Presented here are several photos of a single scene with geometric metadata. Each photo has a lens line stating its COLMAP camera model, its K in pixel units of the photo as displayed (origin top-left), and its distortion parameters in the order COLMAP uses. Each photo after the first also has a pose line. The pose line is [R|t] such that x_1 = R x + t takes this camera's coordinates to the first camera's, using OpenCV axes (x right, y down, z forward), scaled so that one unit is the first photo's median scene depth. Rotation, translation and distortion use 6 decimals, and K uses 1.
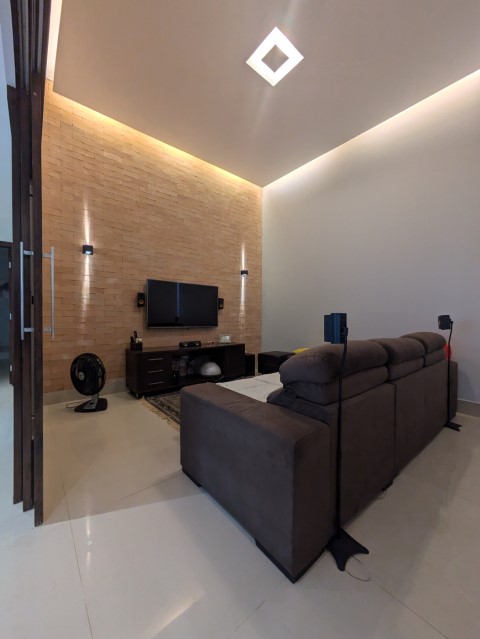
lens RADIAL K [[254.3, 0, 242.1], [0, 254.3, 321.4], [0, 0, 1]] dist [0.001490, 0.001094]
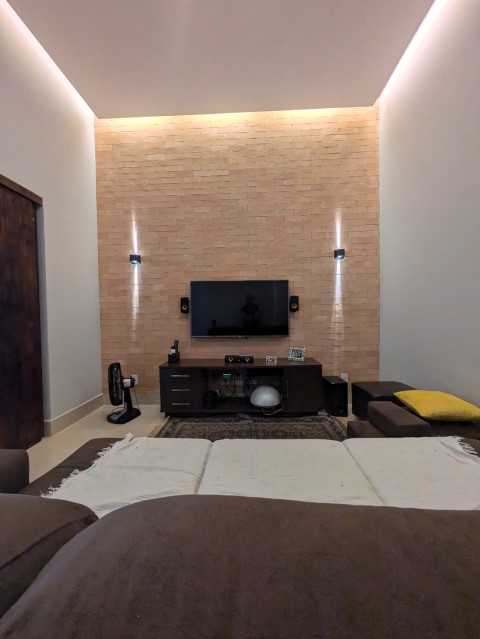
lens RADIAL K [[254.3, 0, 242.1], [0, 254.3, 321.4], [0, 0, 1]] dist [0.001490, 0.001094]
pose [[0.743778, -0.001636, -0.668424, 0.314569], [0.008426, 0.999940, 0.006928, -0.029828], [0.668373, -0.010785, 0.743748, 0.426443]]
